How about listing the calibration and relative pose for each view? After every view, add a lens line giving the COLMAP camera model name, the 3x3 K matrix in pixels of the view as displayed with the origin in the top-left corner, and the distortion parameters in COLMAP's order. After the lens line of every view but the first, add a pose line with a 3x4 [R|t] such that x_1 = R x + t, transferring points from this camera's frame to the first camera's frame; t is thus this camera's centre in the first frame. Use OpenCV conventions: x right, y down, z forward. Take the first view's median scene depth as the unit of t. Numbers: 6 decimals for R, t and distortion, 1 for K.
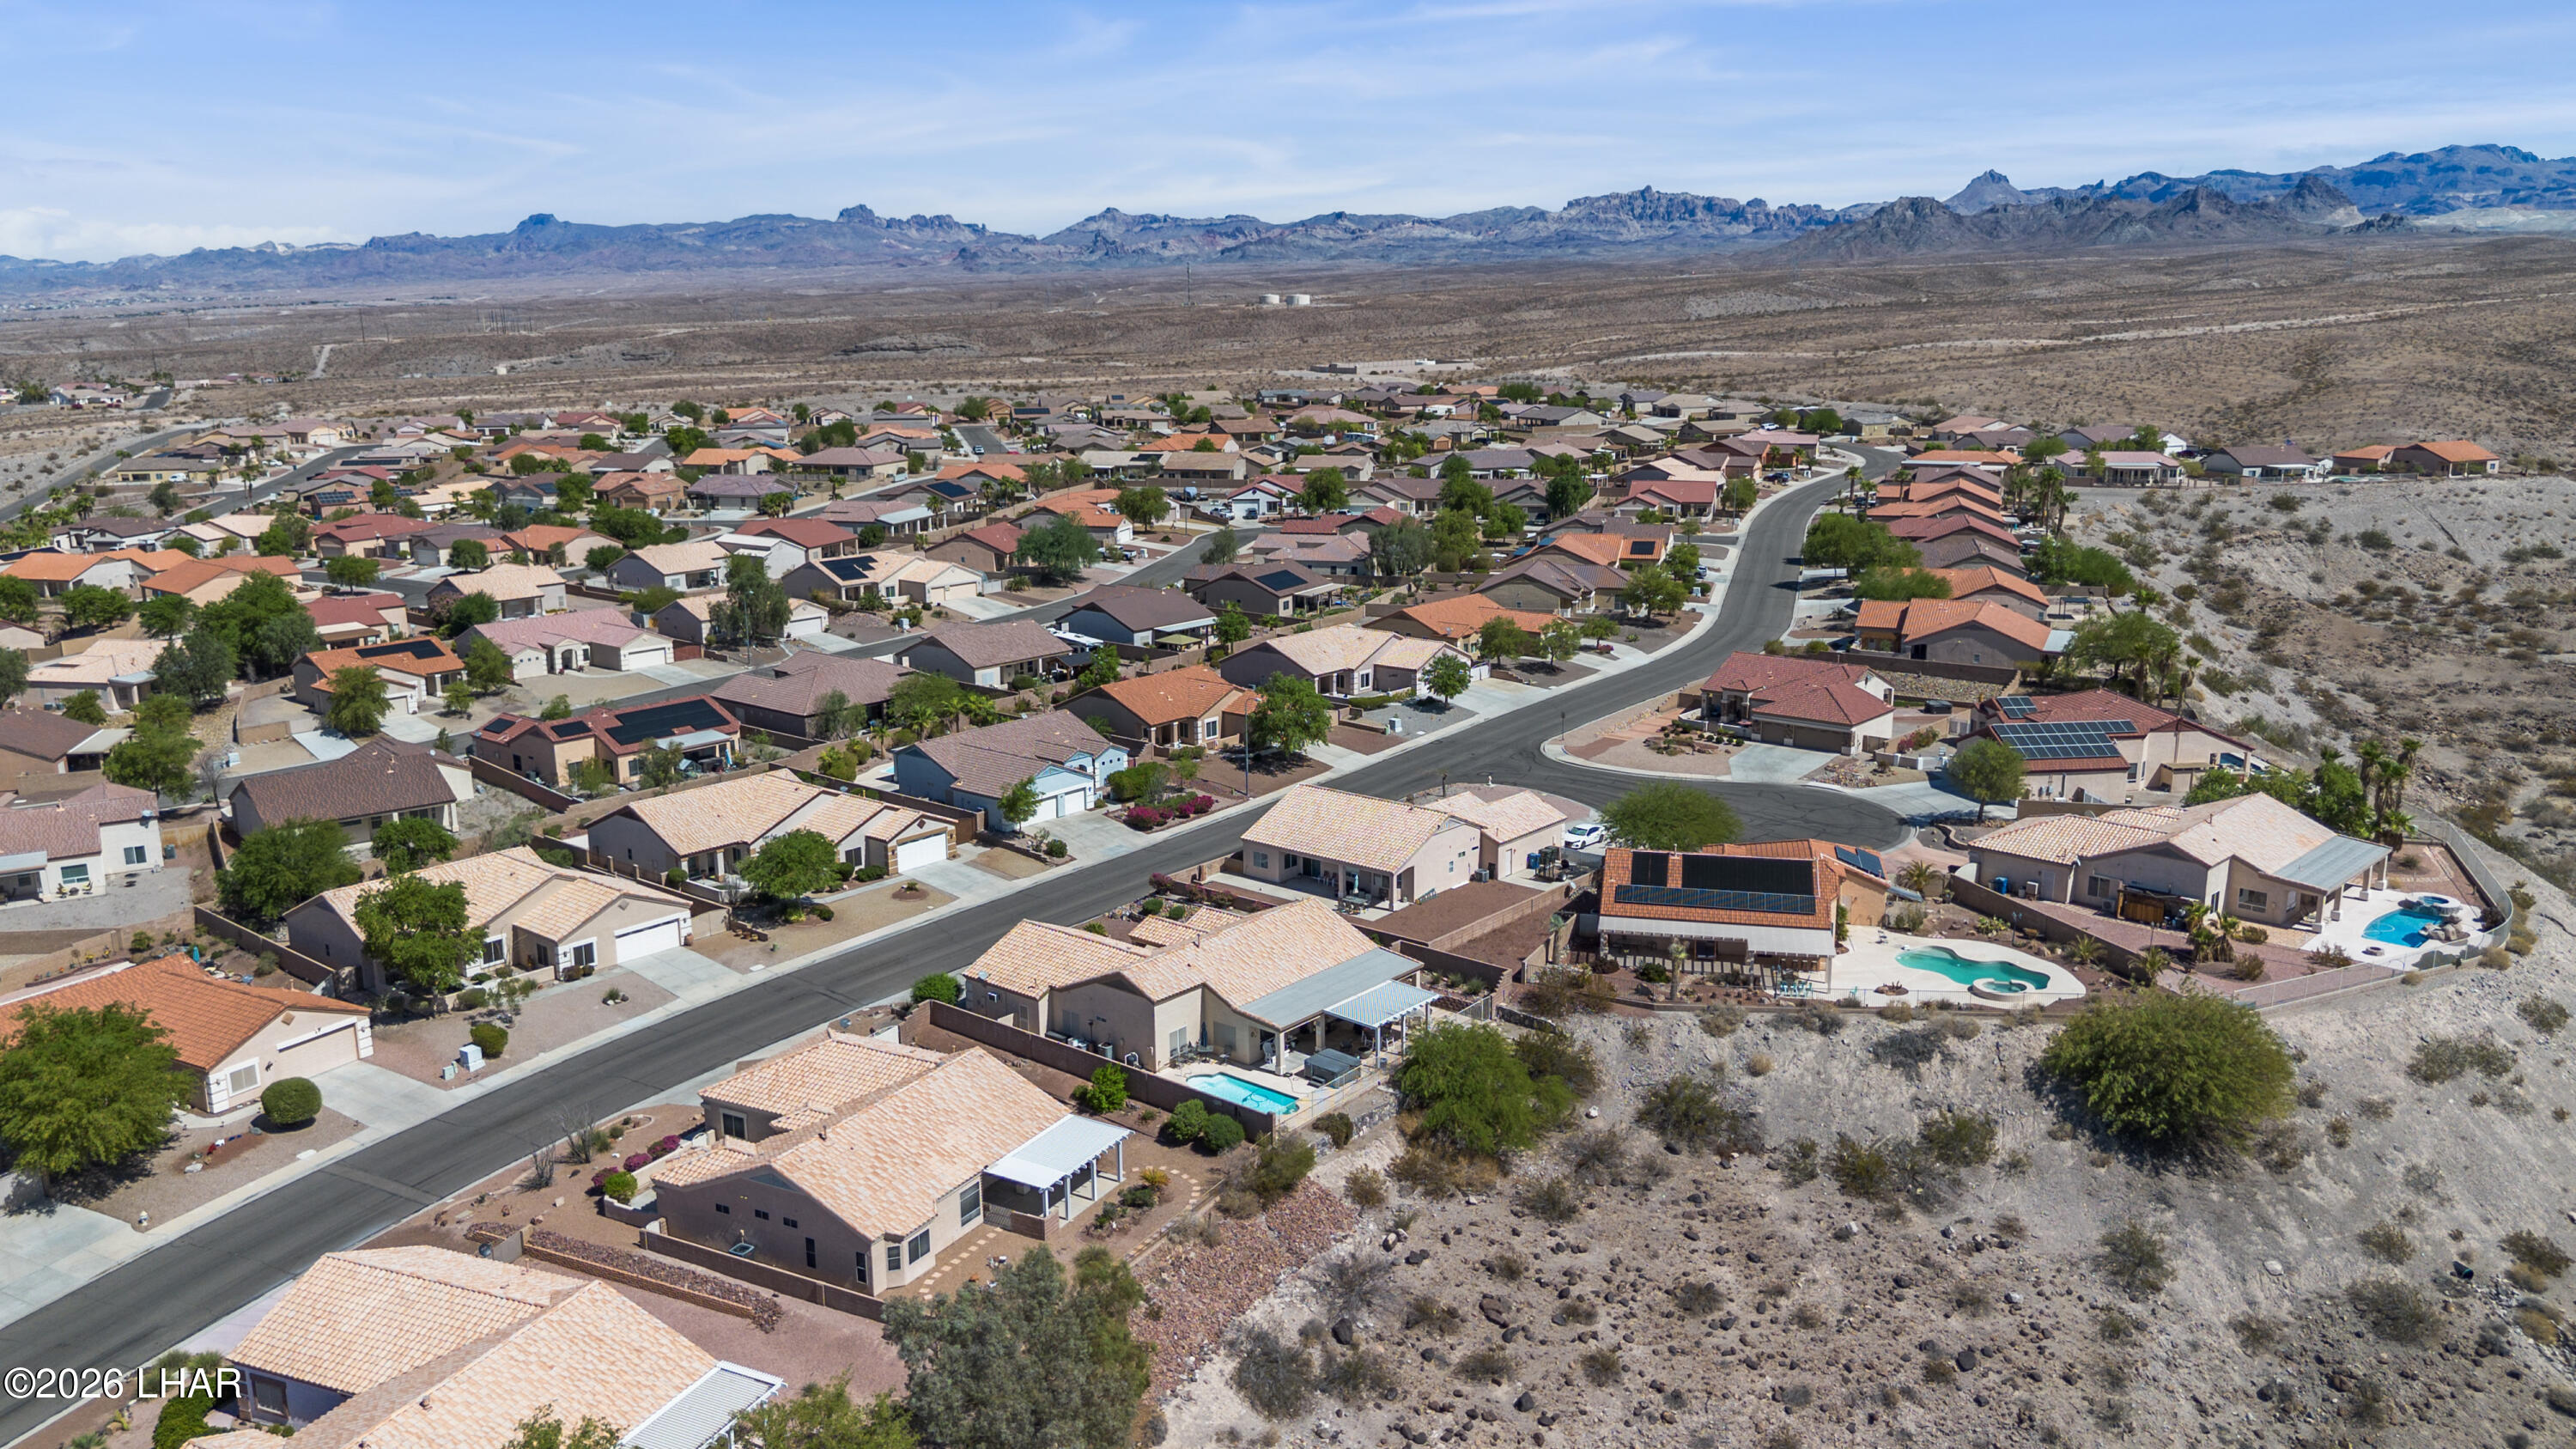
lens RADIAL K [[1931.7, 0, 1300.5], [0, 1931.7, 718.4], [0, 0, 1]] dist [0.092681, -0.112405]
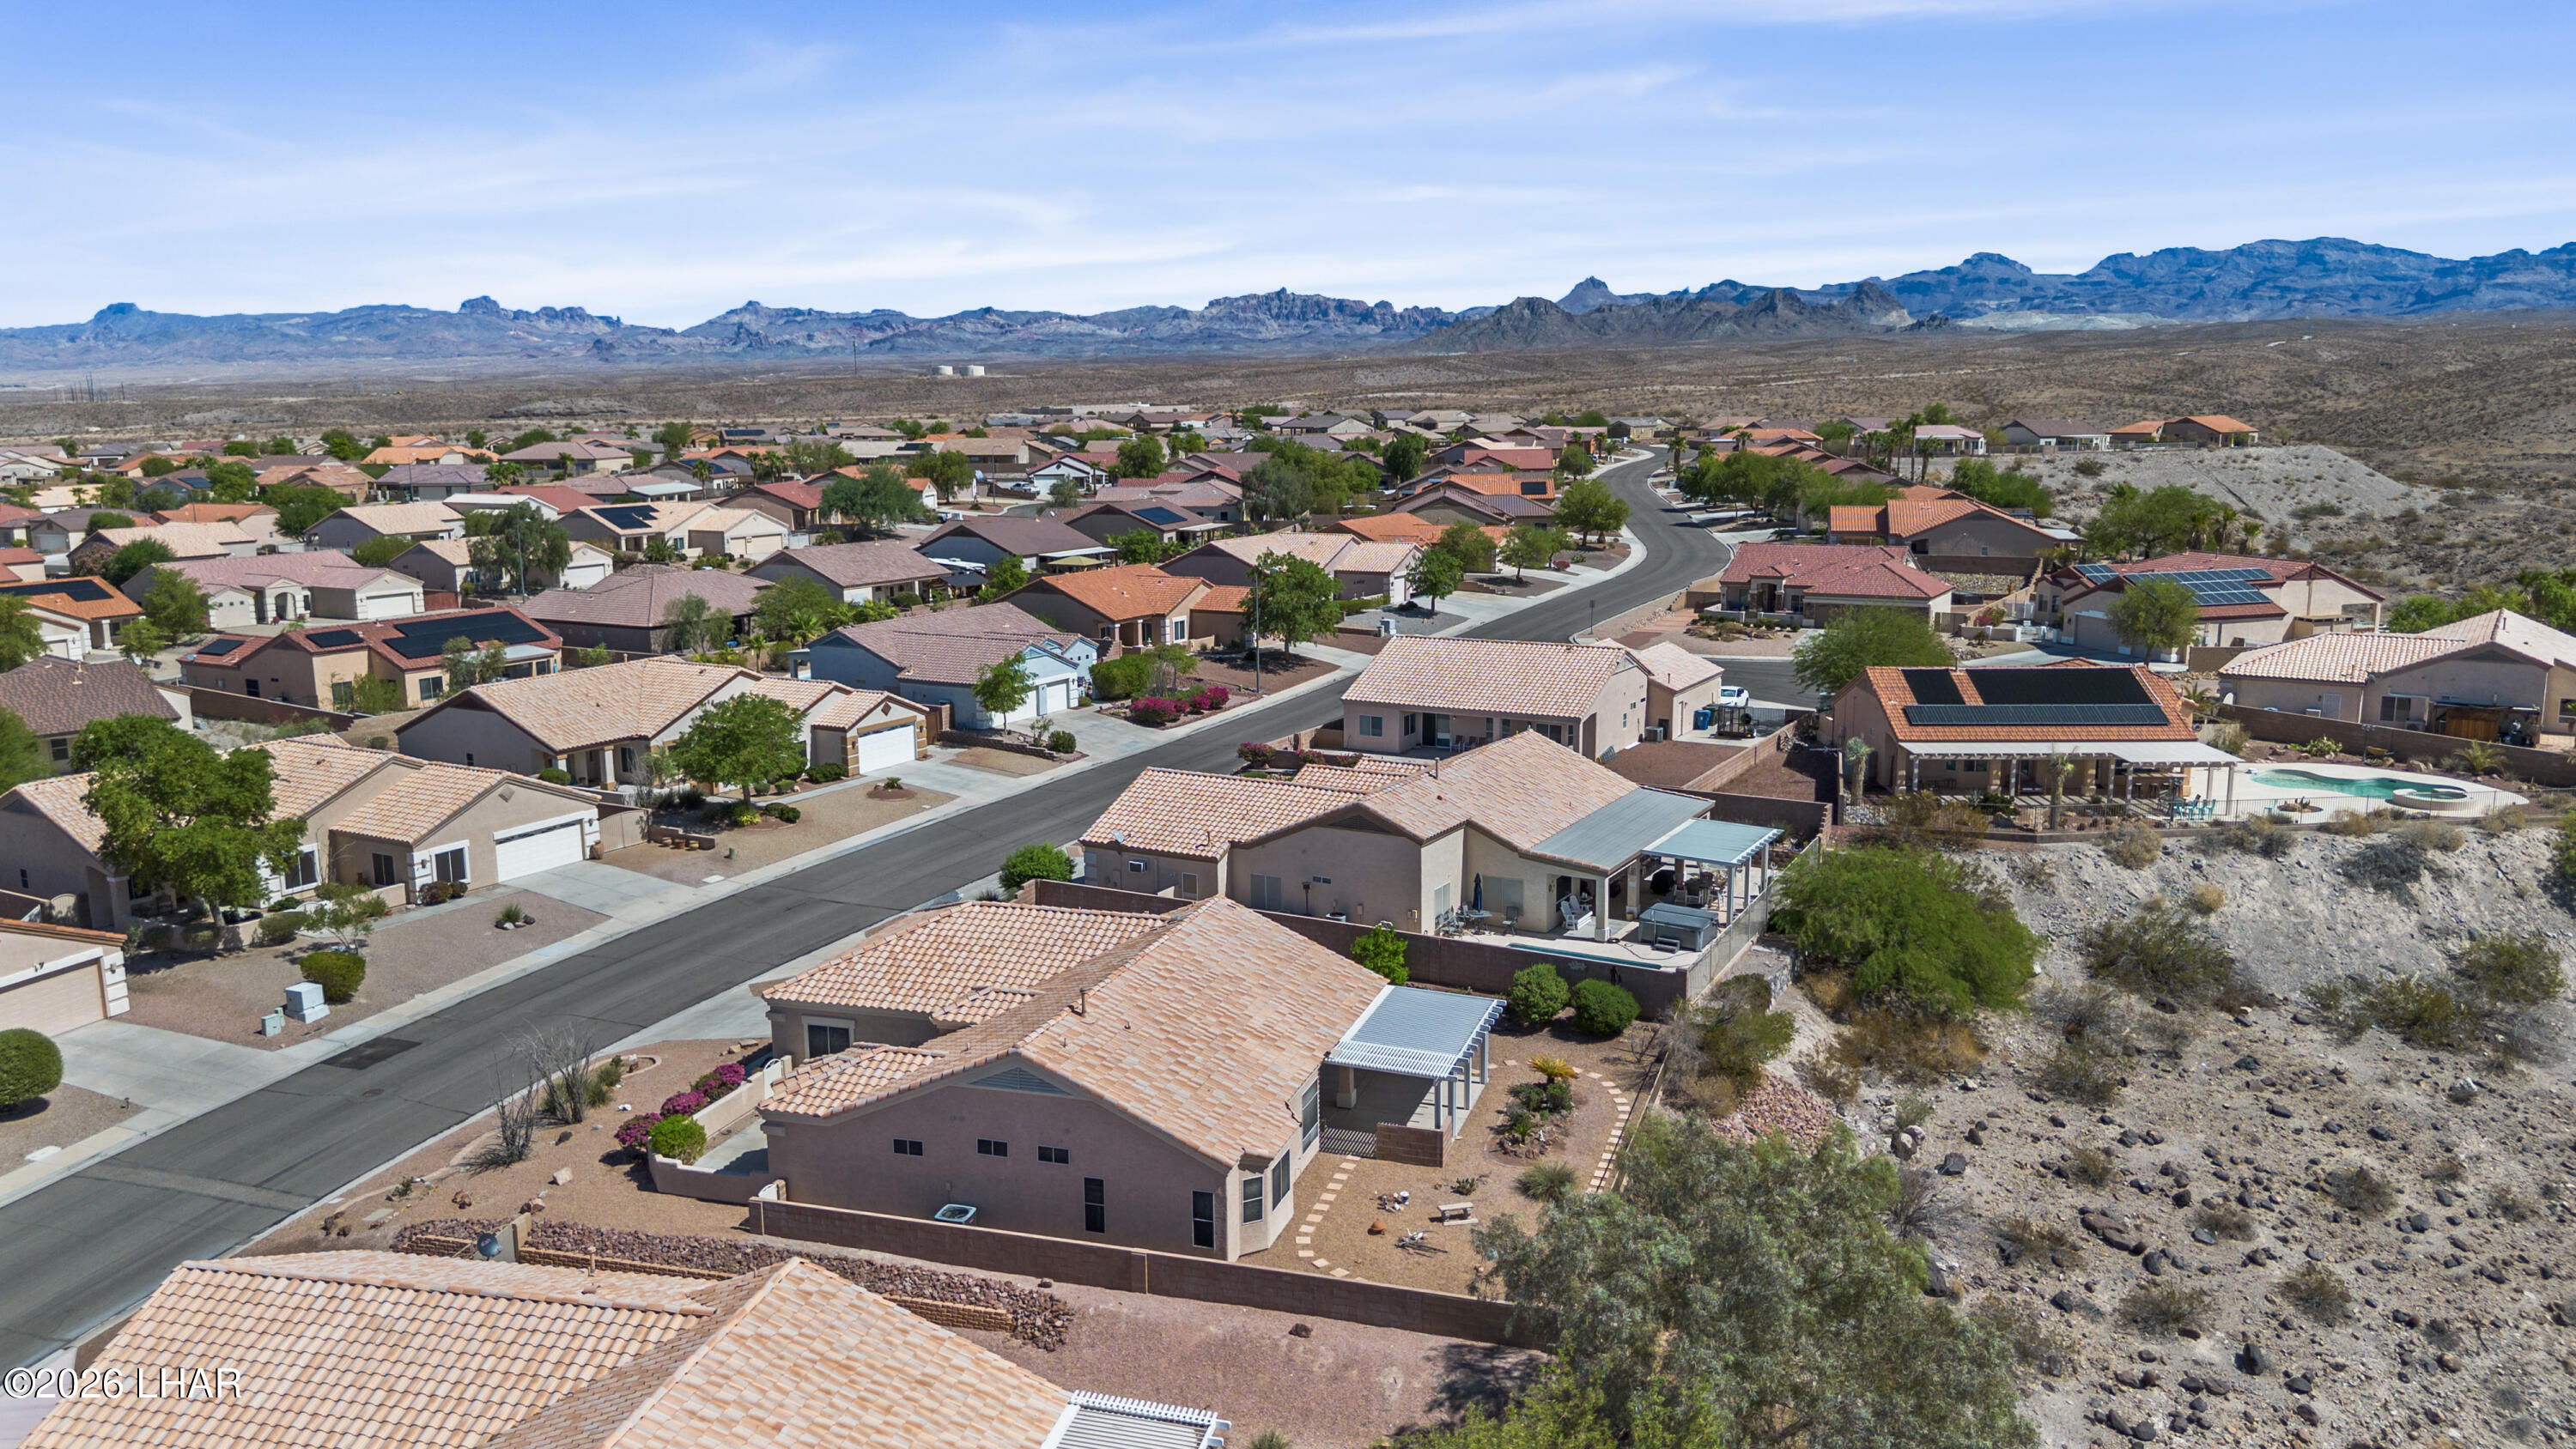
lens RADIAL K [[1864.5, 0, 1296.7], [0, 1864.5, 720.9], [0, 0, 1]] dist [0.068517, -0.068240]
pose [[0.982165, -0.031865, 0.185301, -0.126537], [0.040531, 0.998245, -0.043167, 0.069780], [-0.183601, 0.049907, 0.981733, 0.196734]]
